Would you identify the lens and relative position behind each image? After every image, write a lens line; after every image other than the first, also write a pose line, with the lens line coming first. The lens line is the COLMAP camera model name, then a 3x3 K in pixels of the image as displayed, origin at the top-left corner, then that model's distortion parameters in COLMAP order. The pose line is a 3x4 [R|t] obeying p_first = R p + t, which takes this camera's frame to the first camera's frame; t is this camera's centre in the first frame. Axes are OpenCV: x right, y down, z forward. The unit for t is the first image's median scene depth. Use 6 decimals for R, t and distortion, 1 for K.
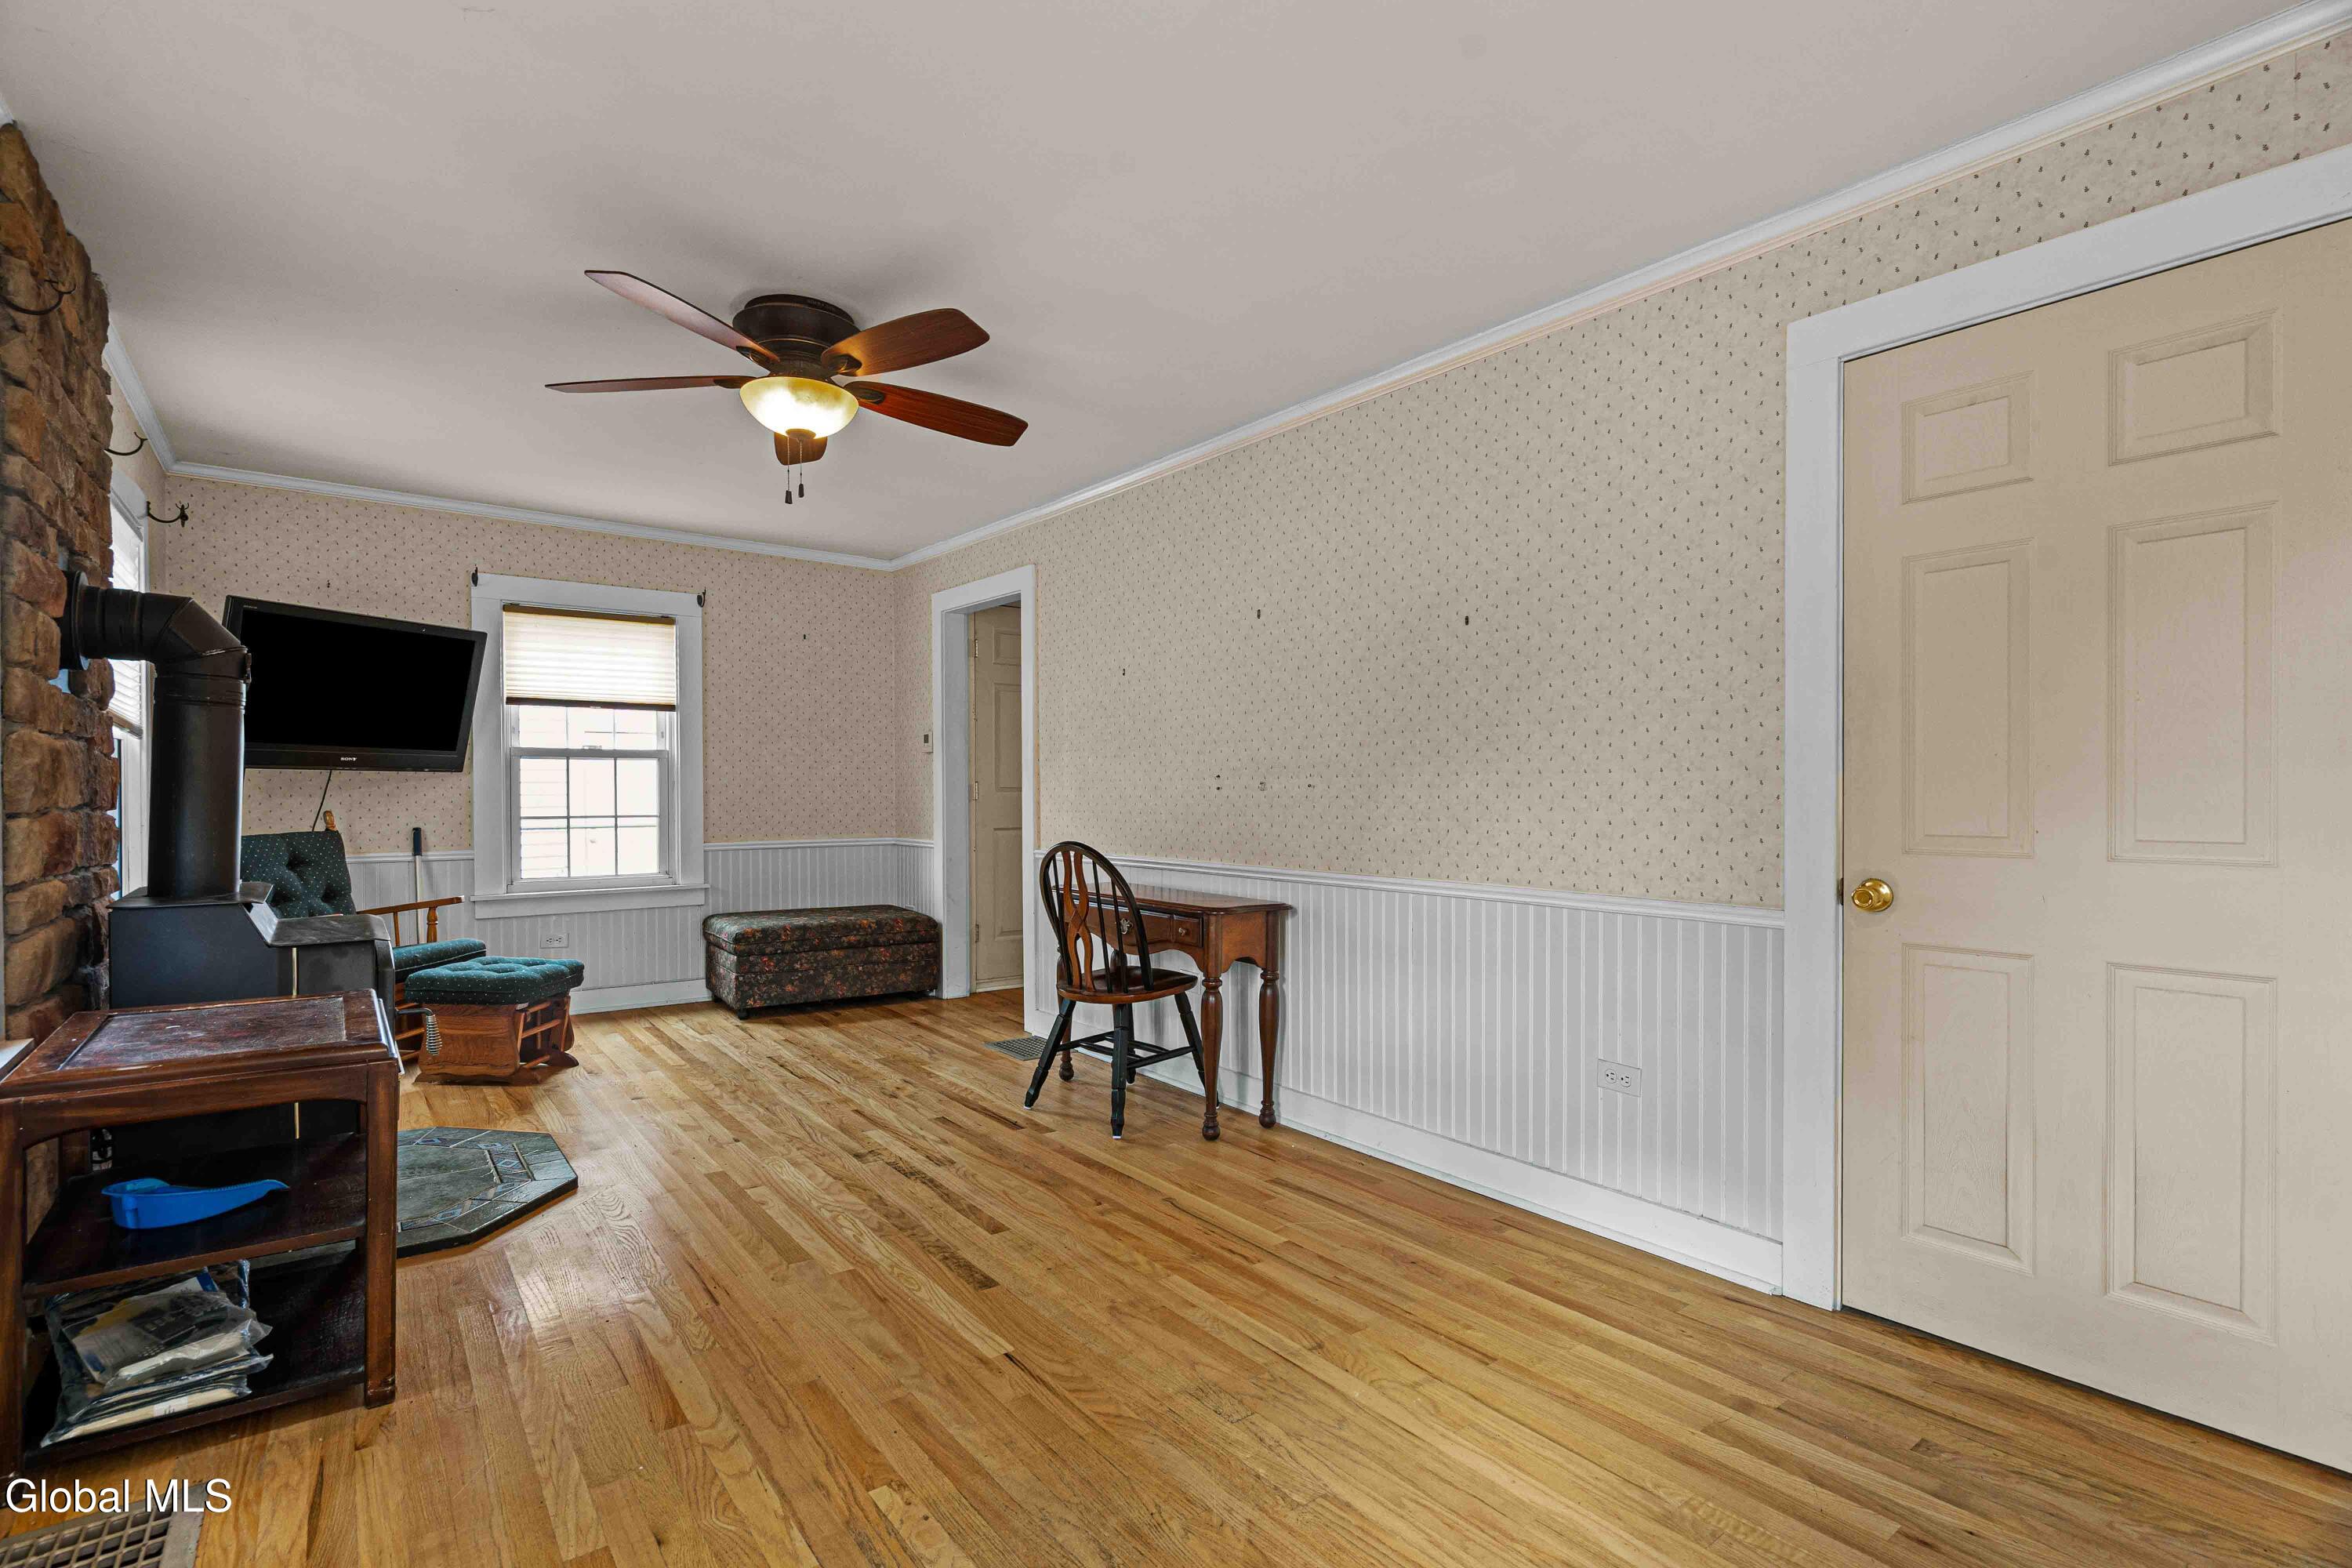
lens RADIAL K [[1112.6, 0, 1176.0], [0, 1112.6, 784.0], [0, 0, 1]] dist [-0.001543, -0.000145]
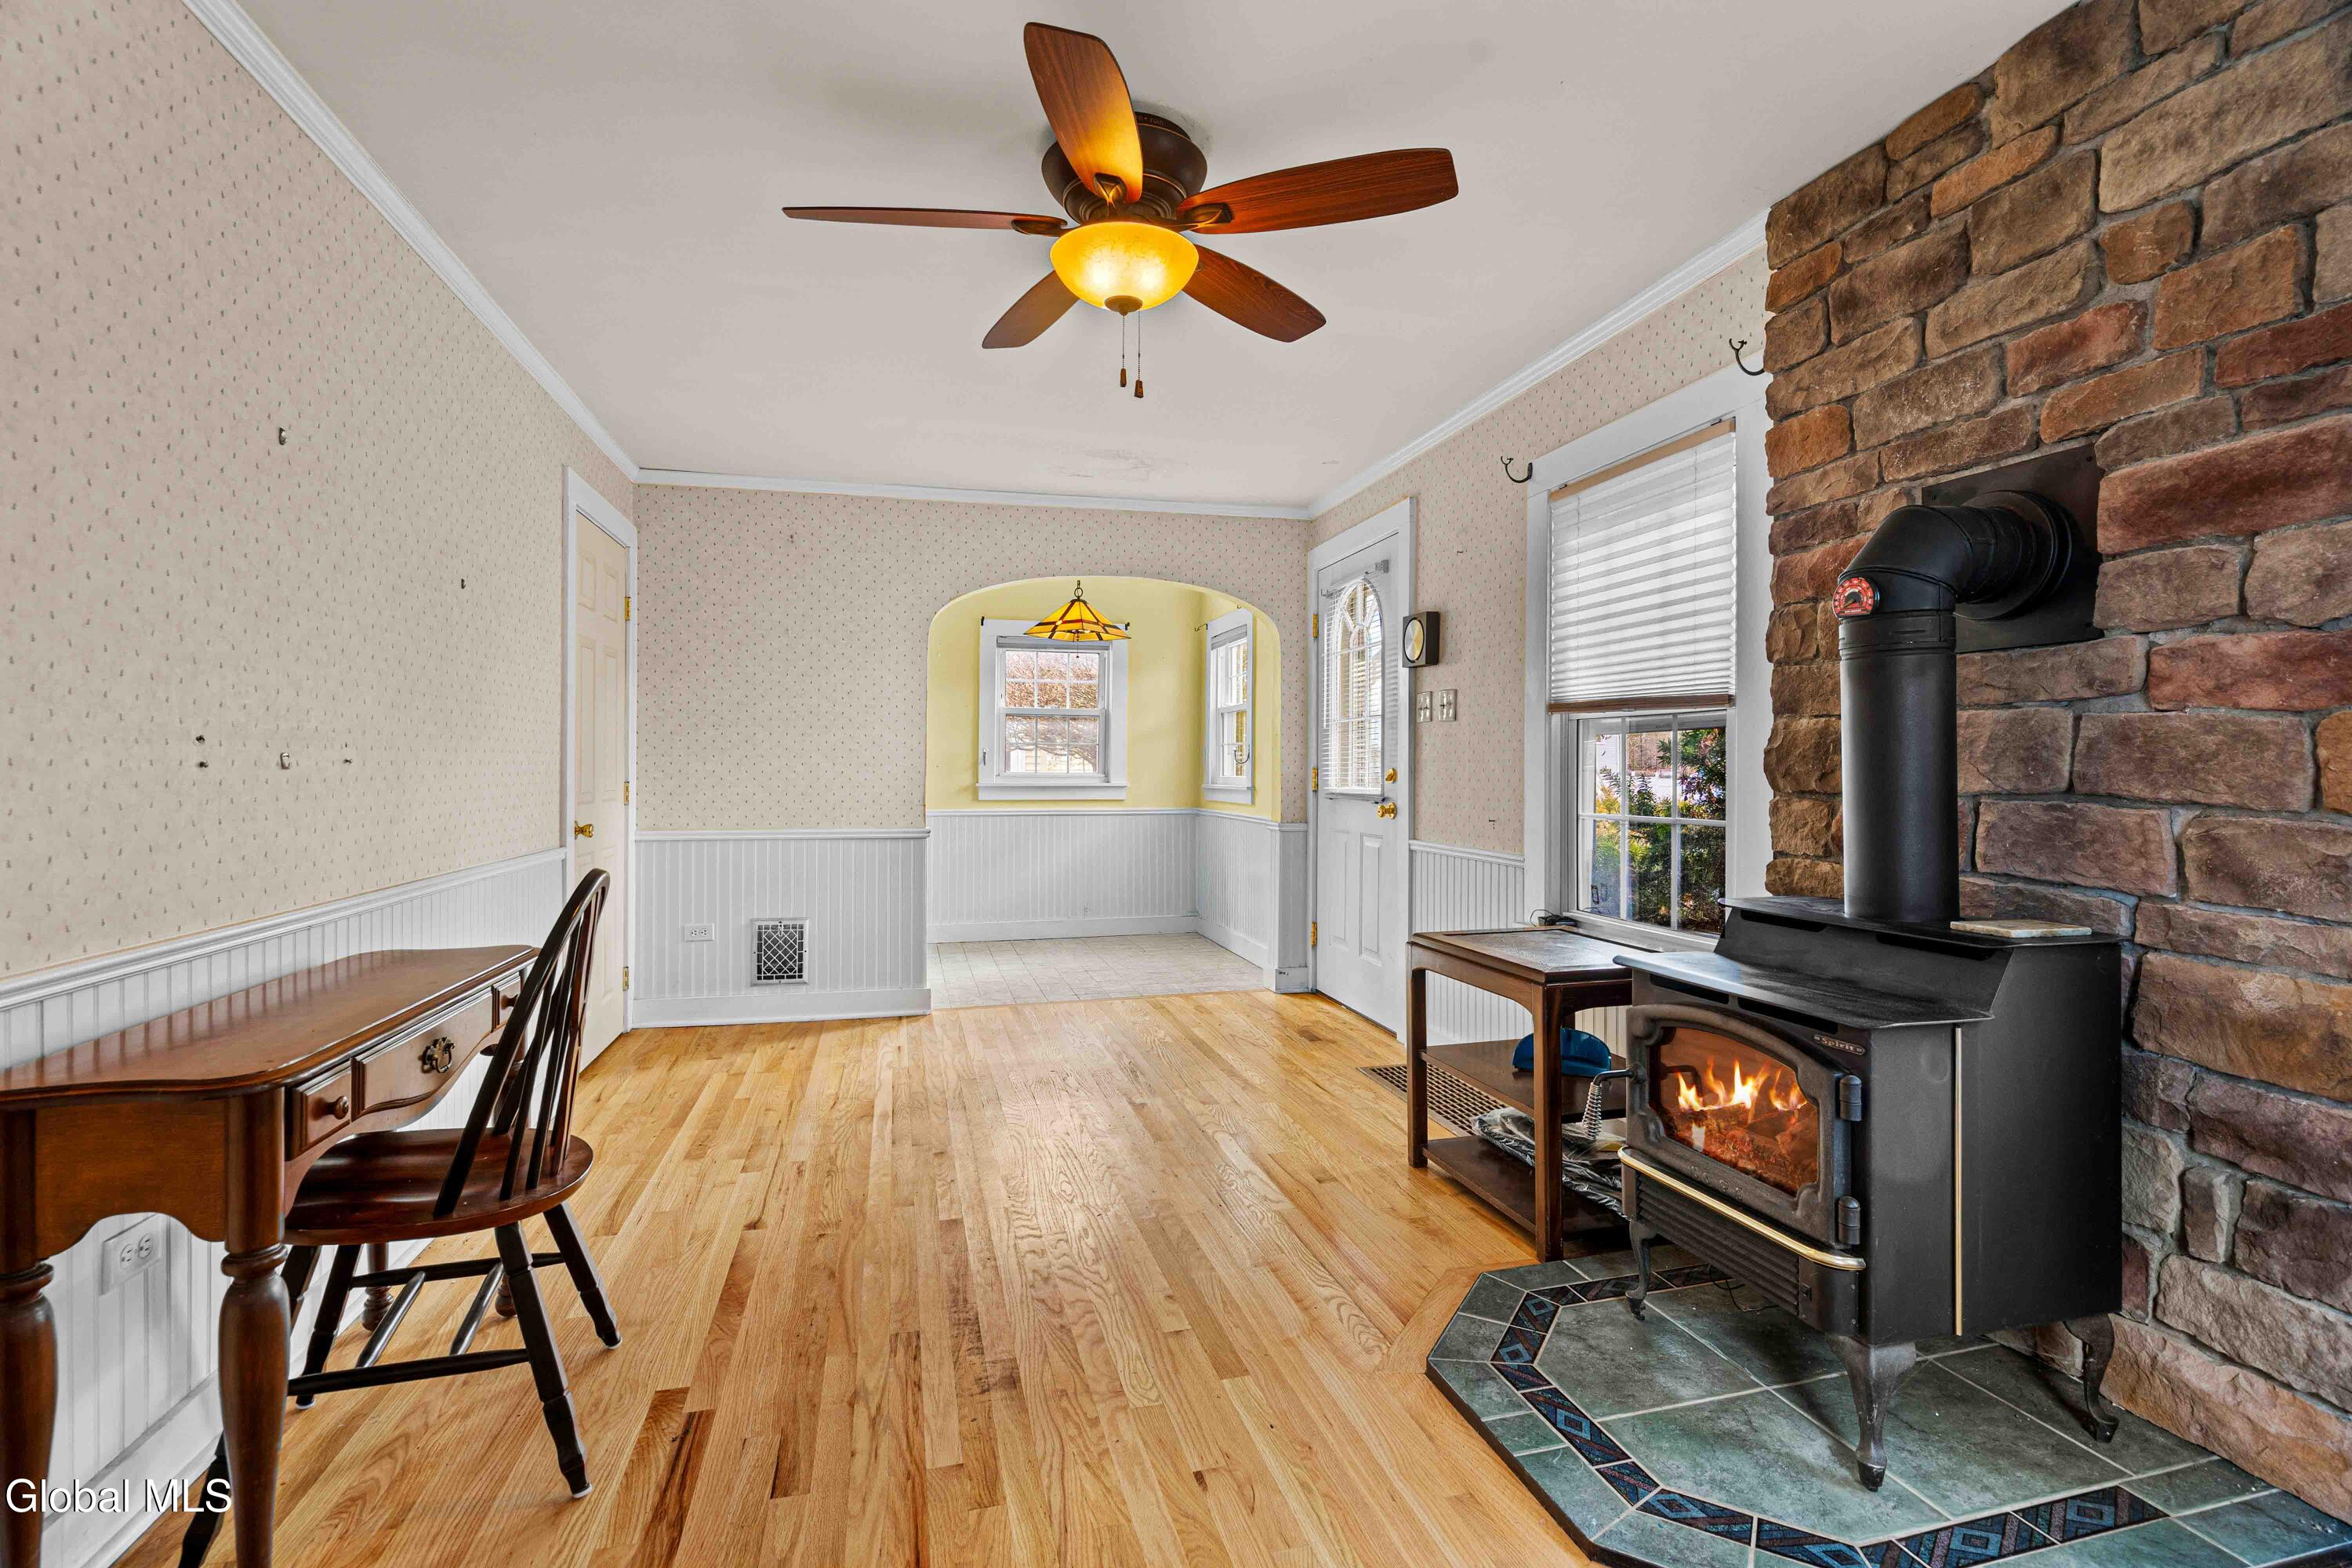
lens RADIAL K [[1112.6, 0, 1176.0], [0, 1112.6, 784.0], [0, 0, 1]] dist [-0.001543, -0.000145]
pose [[-0.919570, -0.005300, 0.392891, -0.574861], [-0.000417, 0.999922, 0.012513, 0.006850], [-0.392926, 0.011342, -0.919500, 1.447966]]
